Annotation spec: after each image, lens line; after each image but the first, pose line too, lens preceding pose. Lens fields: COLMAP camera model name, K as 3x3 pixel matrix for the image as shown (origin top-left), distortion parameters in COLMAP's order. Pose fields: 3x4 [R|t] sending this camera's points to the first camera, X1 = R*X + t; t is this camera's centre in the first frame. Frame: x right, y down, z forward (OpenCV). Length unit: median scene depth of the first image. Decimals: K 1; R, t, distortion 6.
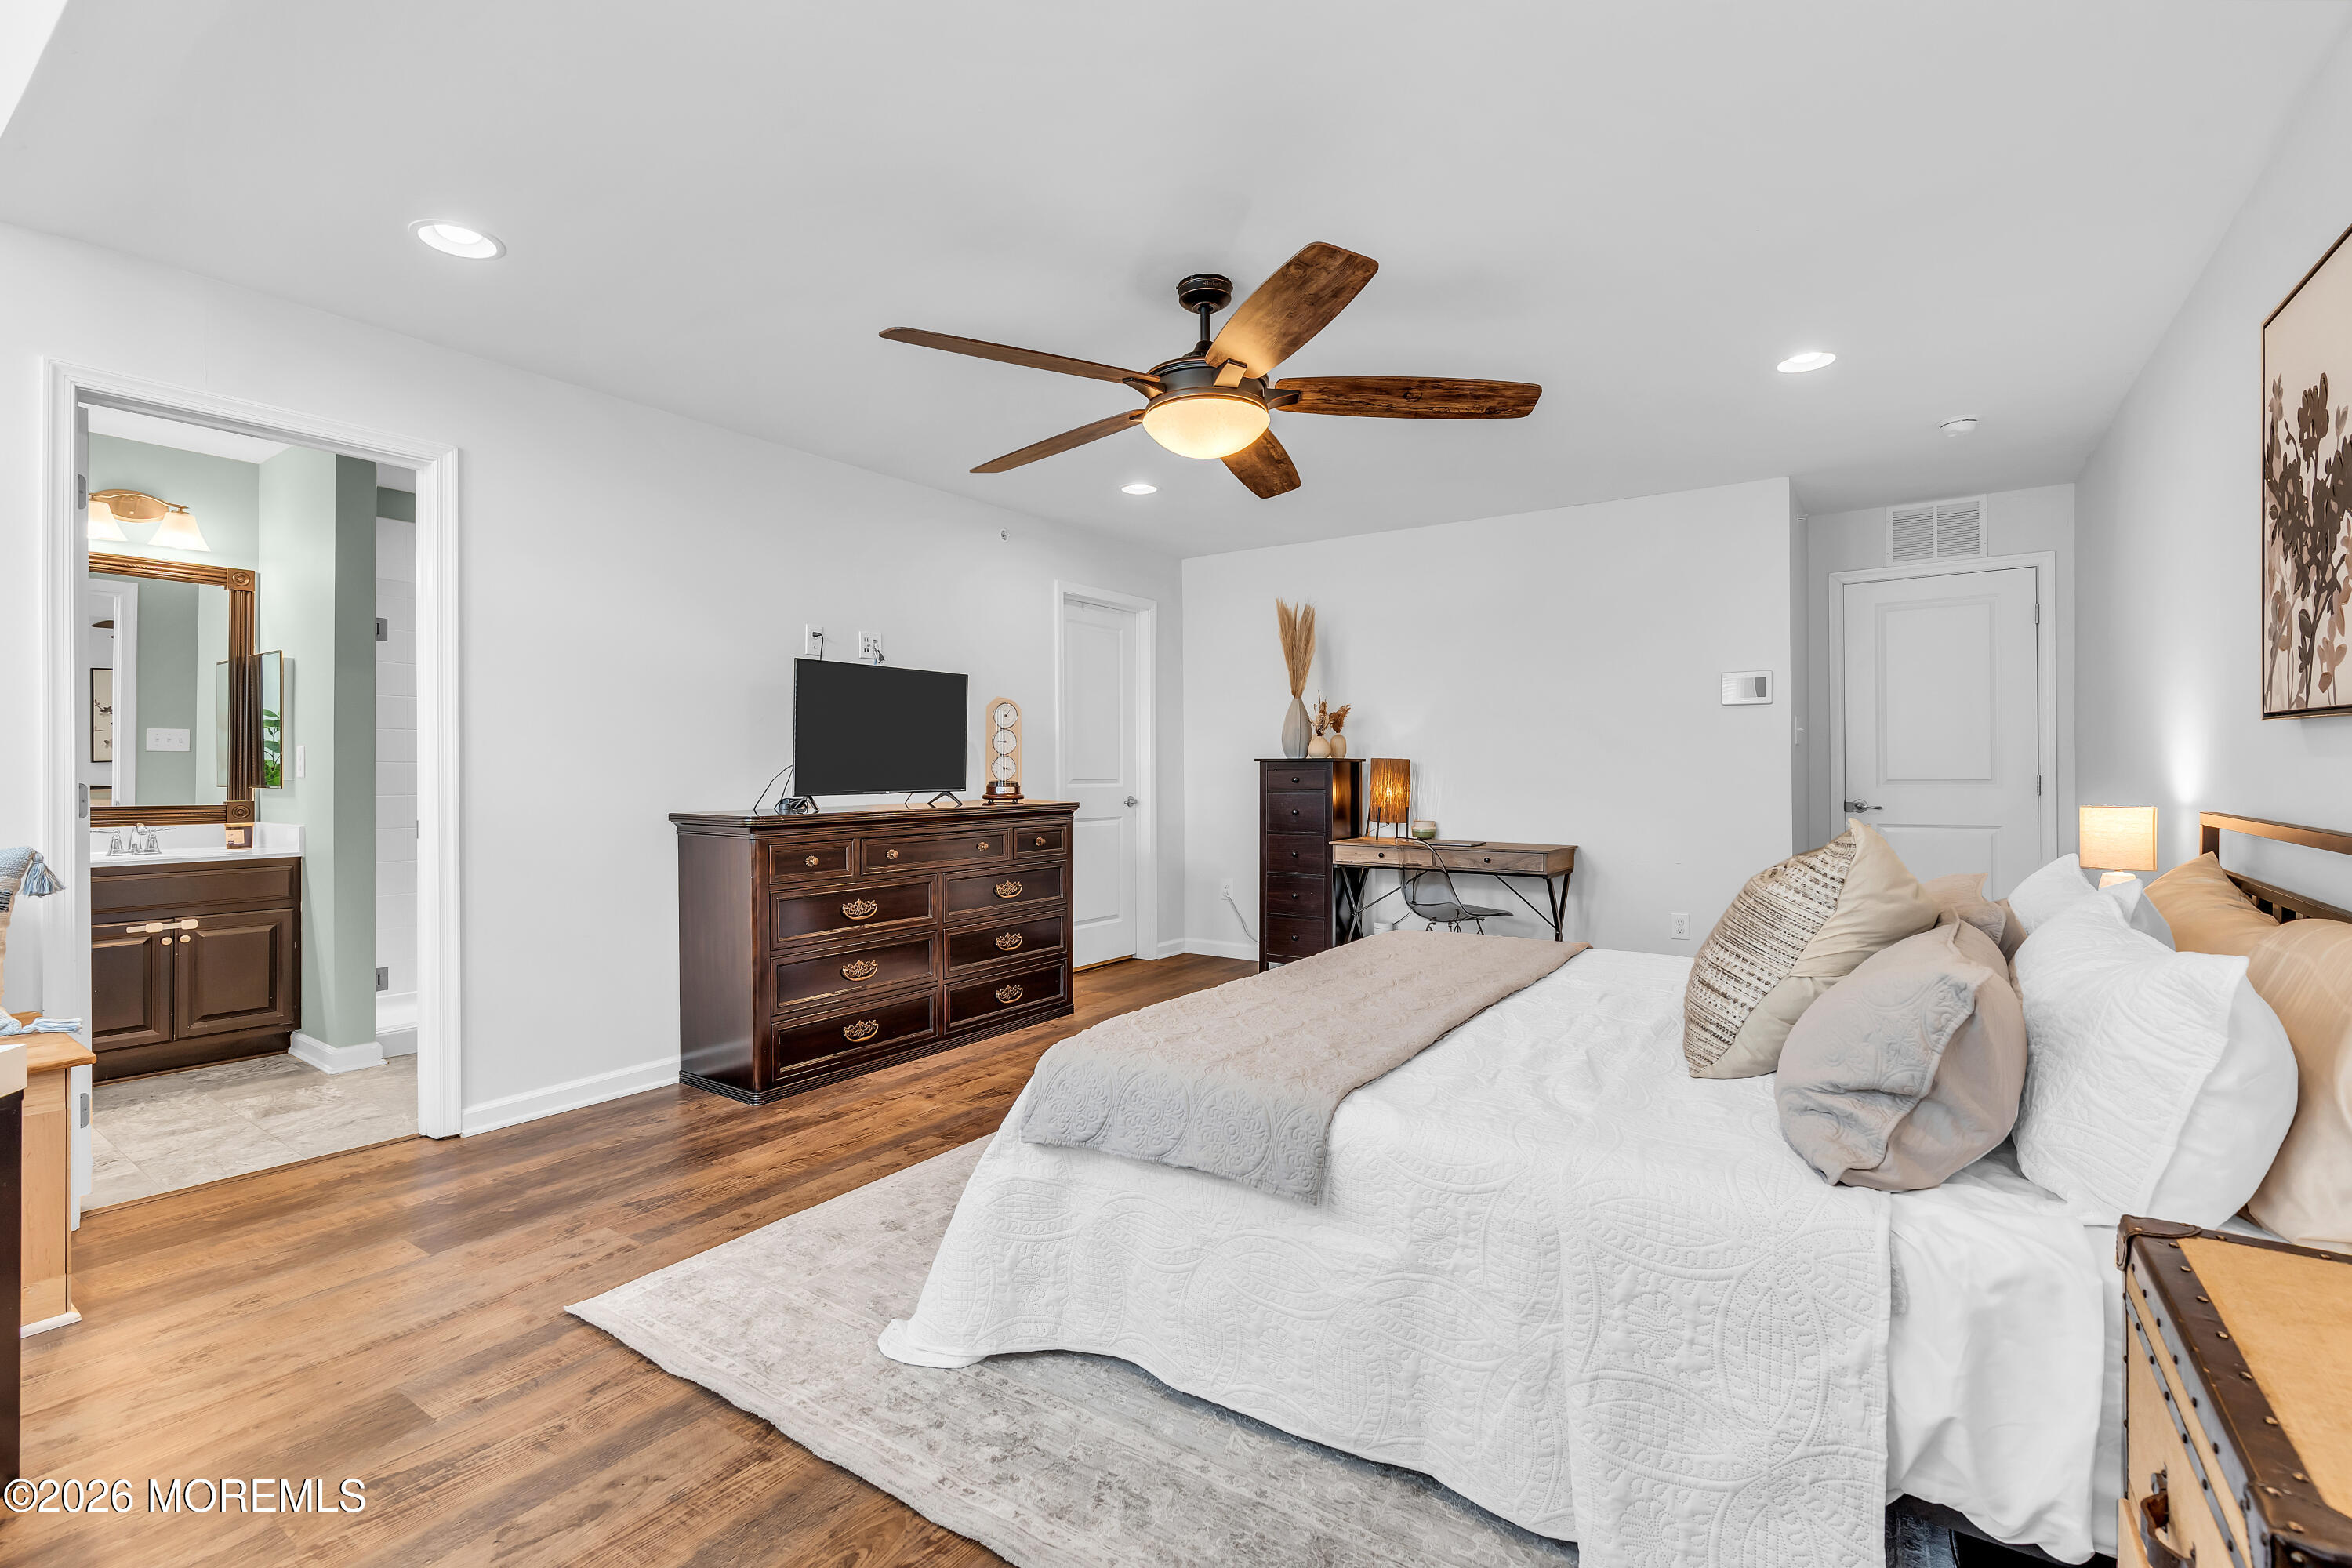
lens RADIAL K [[1054.2, 0, 1176.0], [0, 1054.2, 784.0], [0, 0, 1]] dist [-0.009173, 0.000225]
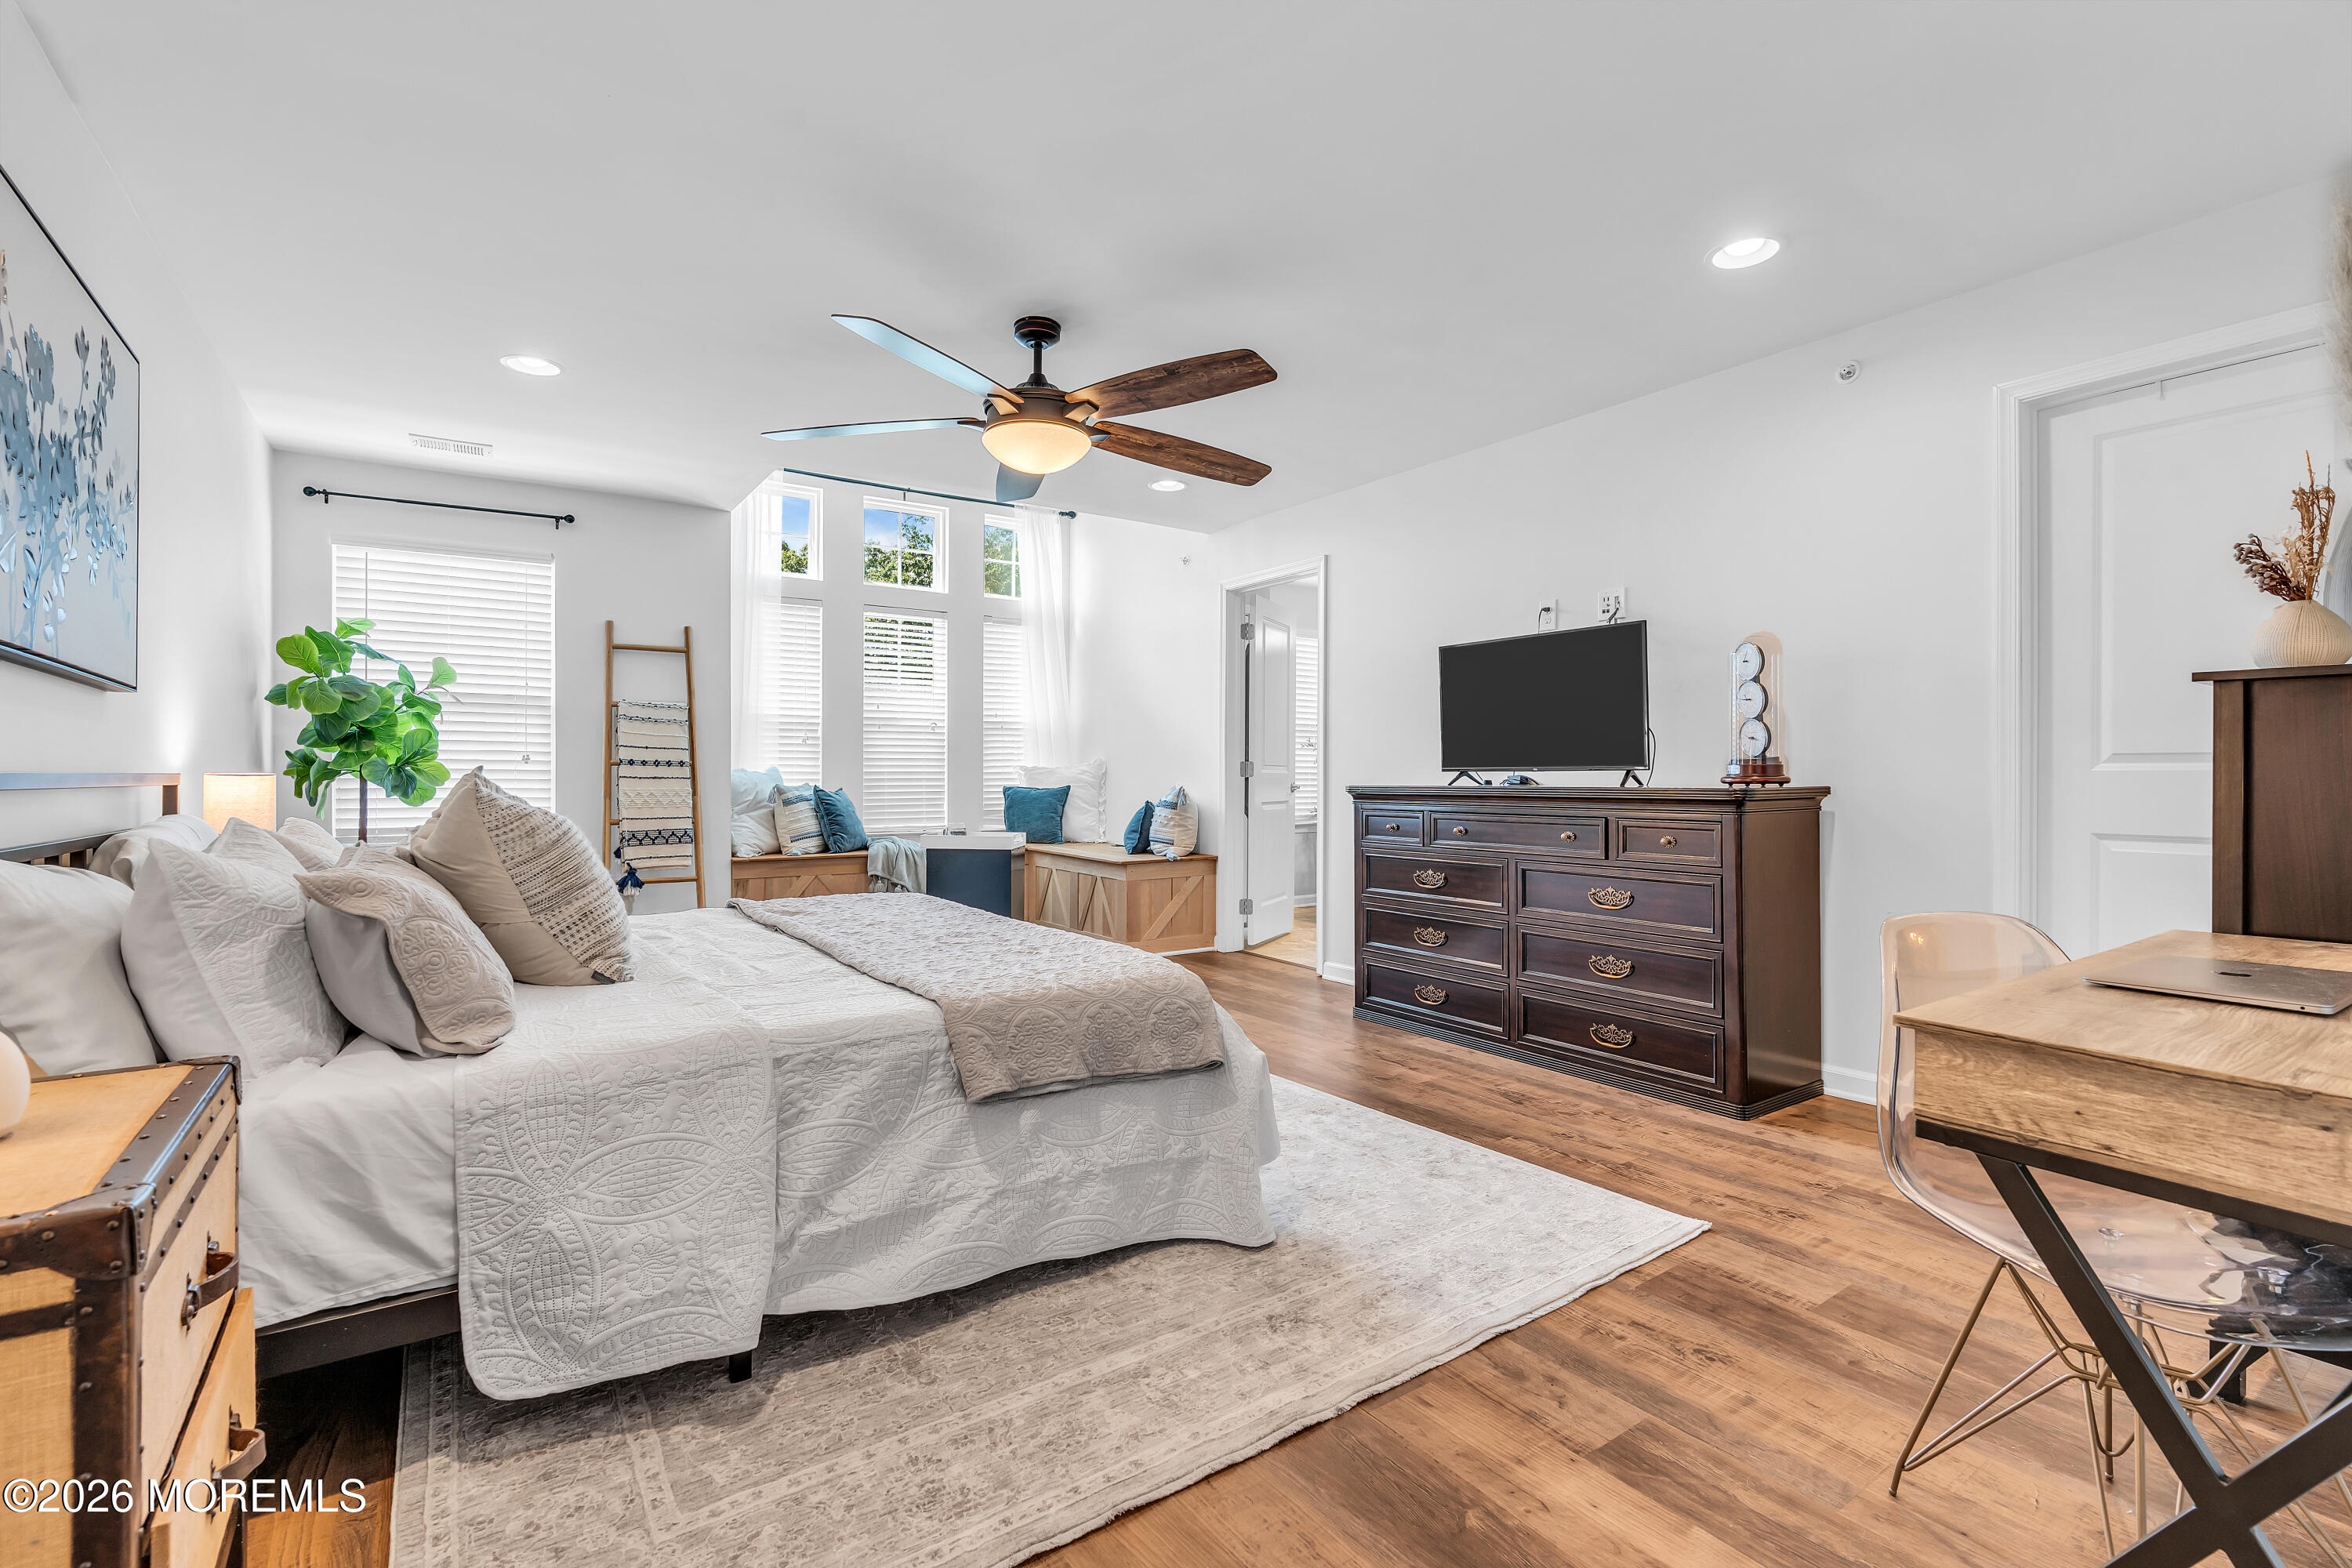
lens RADIAL K [[1054.2, 0, 1176.0], [0, 1054.2, 784.0], [0, 0, 1]] dist [-0.009173, 0.000225]
pose [[-0.350630, 0.010470, -0.936456, 0.908598], [-0.007193, 0.999878, 0.013872, 0.012453], [0.936487, 0.011600, -0.350512, 1.324193]]
